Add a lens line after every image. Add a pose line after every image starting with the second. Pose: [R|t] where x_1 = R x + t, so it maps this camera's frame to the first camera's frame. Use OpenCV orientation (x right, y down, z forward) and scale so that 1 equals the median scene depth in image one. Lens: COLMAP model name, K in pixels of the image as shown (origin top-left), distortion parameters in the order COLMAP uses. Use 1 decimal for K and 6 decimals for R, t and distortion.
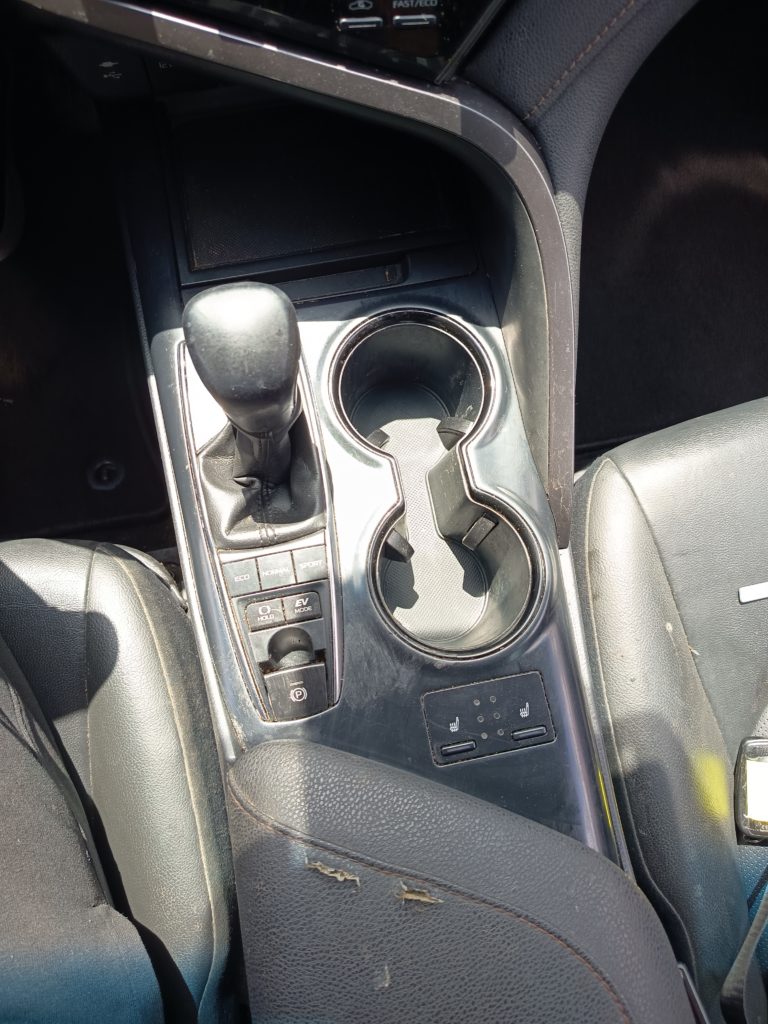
lens RADIAL K [[718.1, 0, 380.9], [0, 718.1, 514.0], [0, 0, 1]] dist [0.077584, -0.118155]
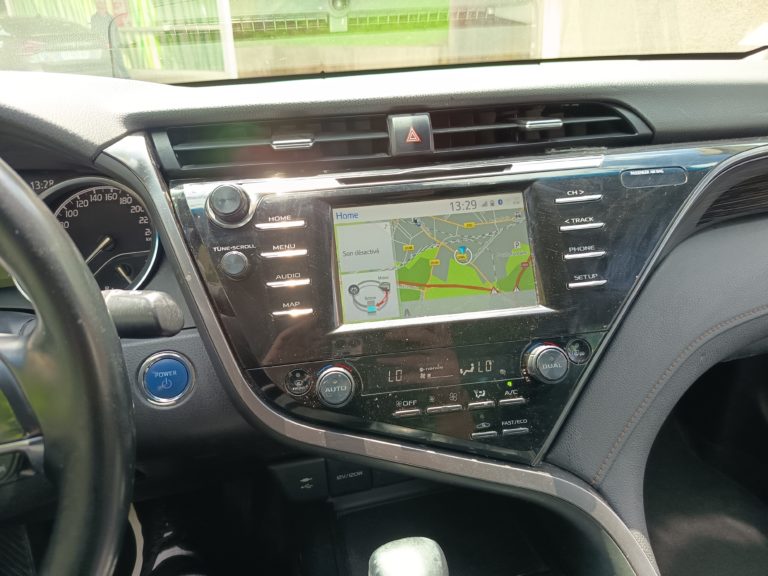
lens RADIAL K [[537.5, 0, 384.0], [0, 537.5, 288.0], [0, 0, 1]] dist [0.085248, -0.133650]
pose [[0.996186, -0.087165, -0.003858, -0.181321], [0.049237, 0.598119, -0.799893, 0.093517], [0.072030, 0.796653, 0.600130, -0.037687]]
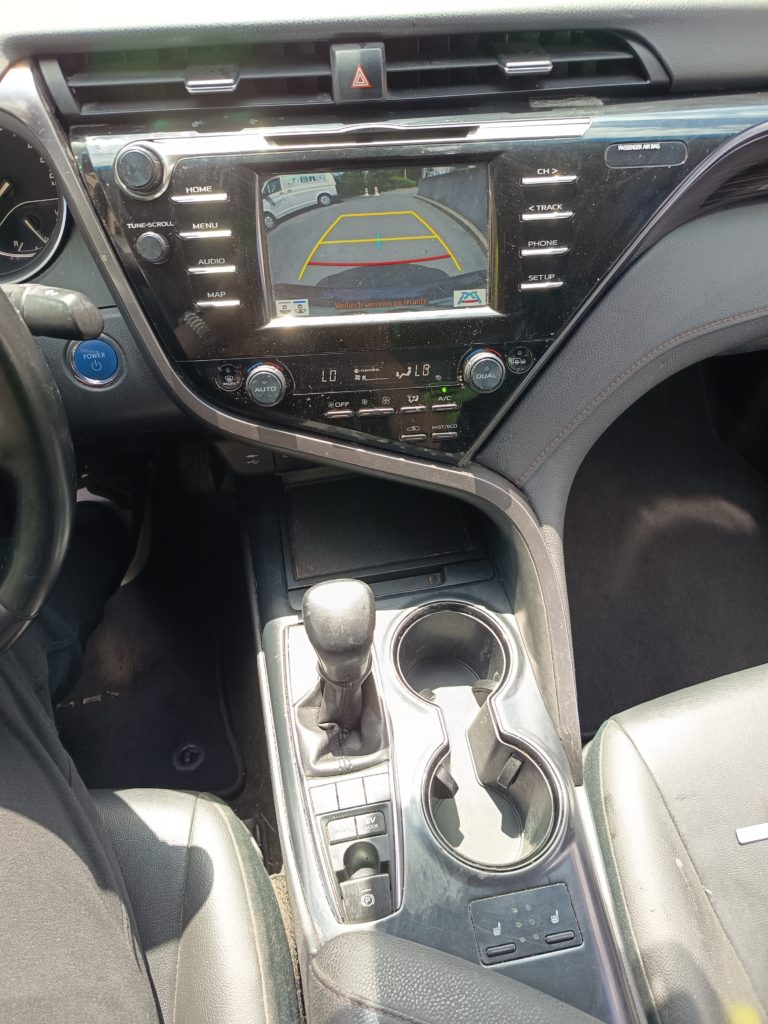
lens RADIAL K [[716.6, 0, 384.0], [0, 716.6, 512.0], [0, 0, 1]] dist [0.085248, -0.133650]
pose [[0.998773, -0.016995, -0.046512, -0.017266], [-0.004858, 0.901105, -0.433574, 0.183686], [0.049281, 0.433268, 0.899917, -0.378550]]
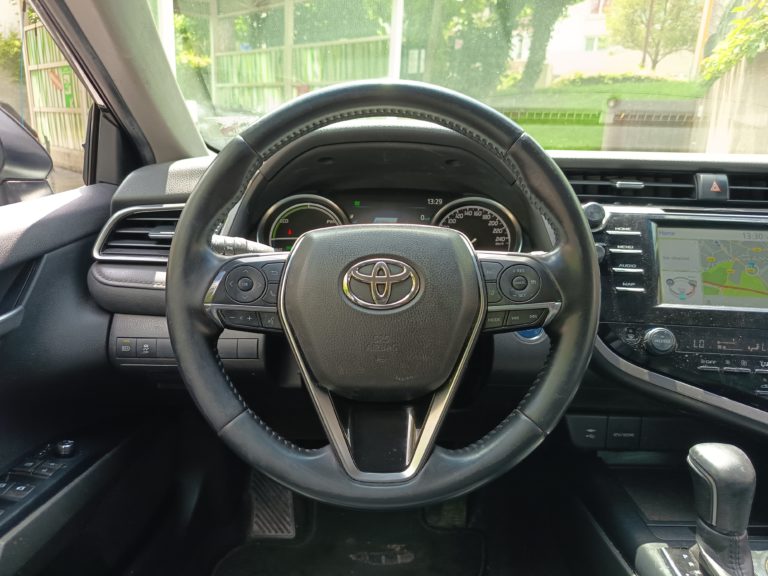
lens RADIAL K [[538.6, 0, 385.1], [0, 538.6, 289.0], [0, 0, 1]] dist [0.077584, -0.118155]
pose [[0.979670, 0.038493, -0.196890, -0.730052], [-0.192704, 0.453474, -0.870188, 0.761136], [0.055788, 0.890438, 0.451672, -0.134368]]
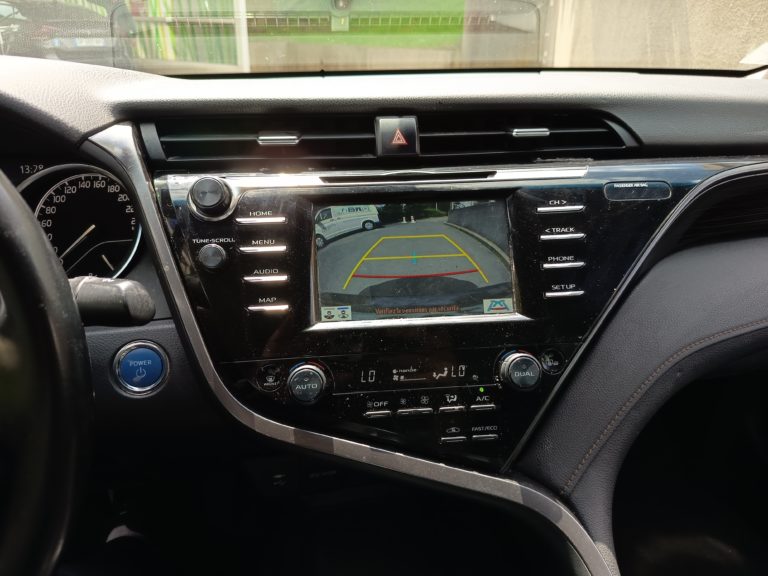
lens RADIAL K [[537.5, 0, 384.0], [0, 537.5, 288.0], [0, 0, 1]] dist [0.085248, -0.133650]
pose [[0.999220, -0.038257, -0.009741, -0.131623], [0.015094, 0.598220, -0.801190, 0.097537], [0.036478, 0.800418, 0.598331, -0.036033]]
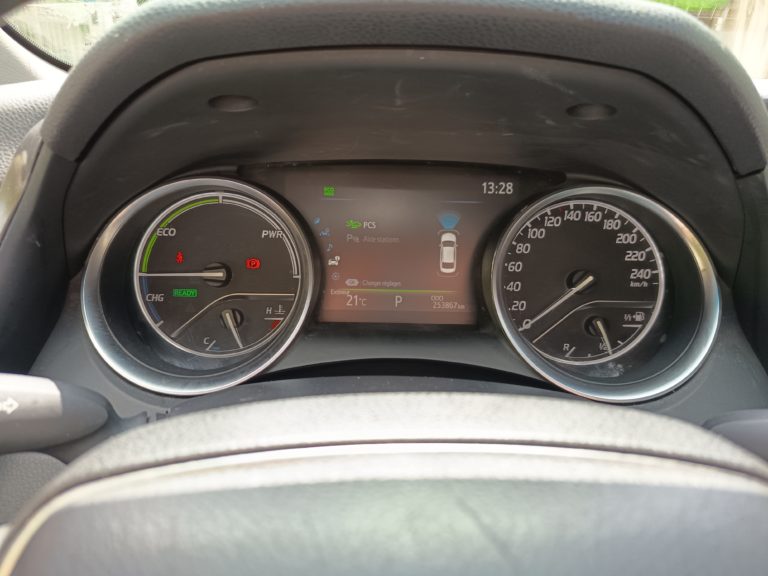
lens RADIAL K [[535.3, 0, 386.0], [0, 535.3, 284.9], [0, 0, 1]] dist [0.091754, -0.143159]
pose [[0.985216, 0.063217, -0.159229, -0.977168], [-0.166523, 0.571744, -0.803355, -0.254163], [0.040253, 0.817993, 0.573818, 0.081570]]
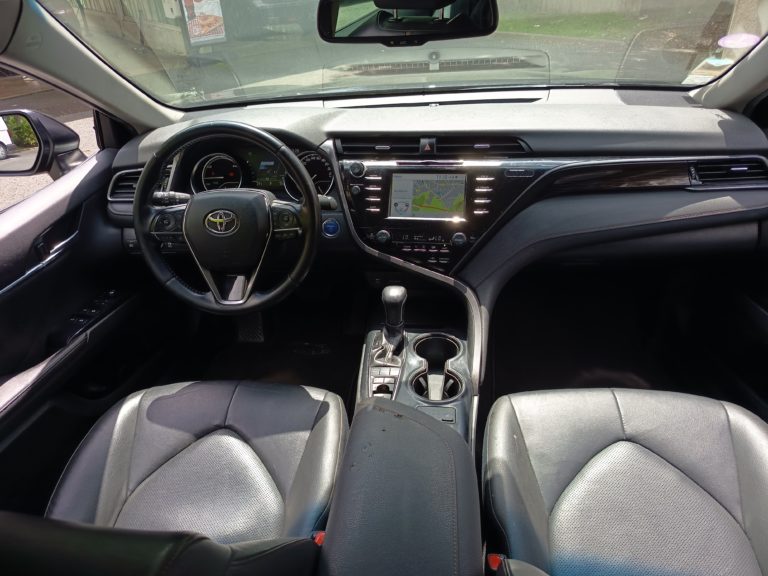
lens RADIAL K [[534.9, 0, 378.4], [0, 534.9, 289.2], [0, 0, 1]] dist [0.089018, -0.132361]
pose [[0.951895, 0.075720, -0.296922, 0.555013], [-0.266488, 0.682893, -0.680178, 1.546874], [0.151263, 0.726584, 0.670221, -1.022121]]
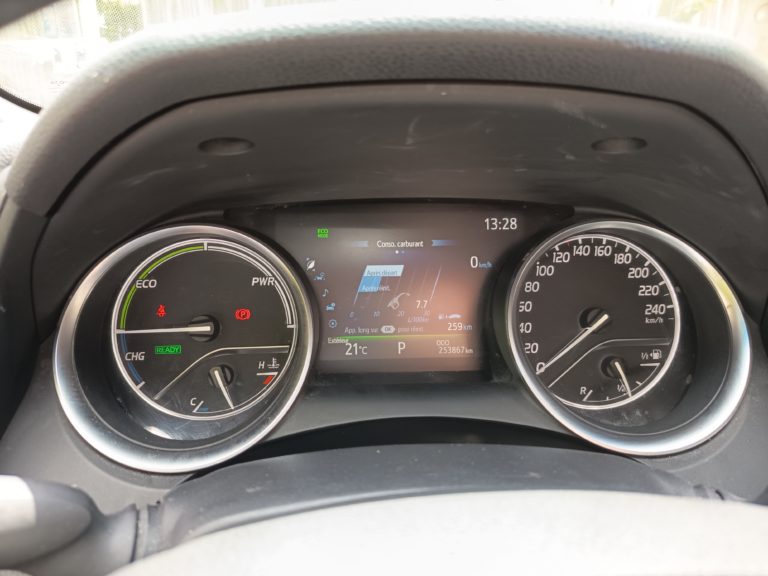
lens RADIAL K [[538.6, 0, 385.1], [0, 538.6, 289.0], [0, 0, 1]] dist [0.077584, -0.118155]
pose [[0.992715, 0.019879, -0.118836, -1.024839], [-0.110673, 0.540336, -0.834140, -0.309891], [0.047629, 0.841215, 0.538599, 0.090020]]
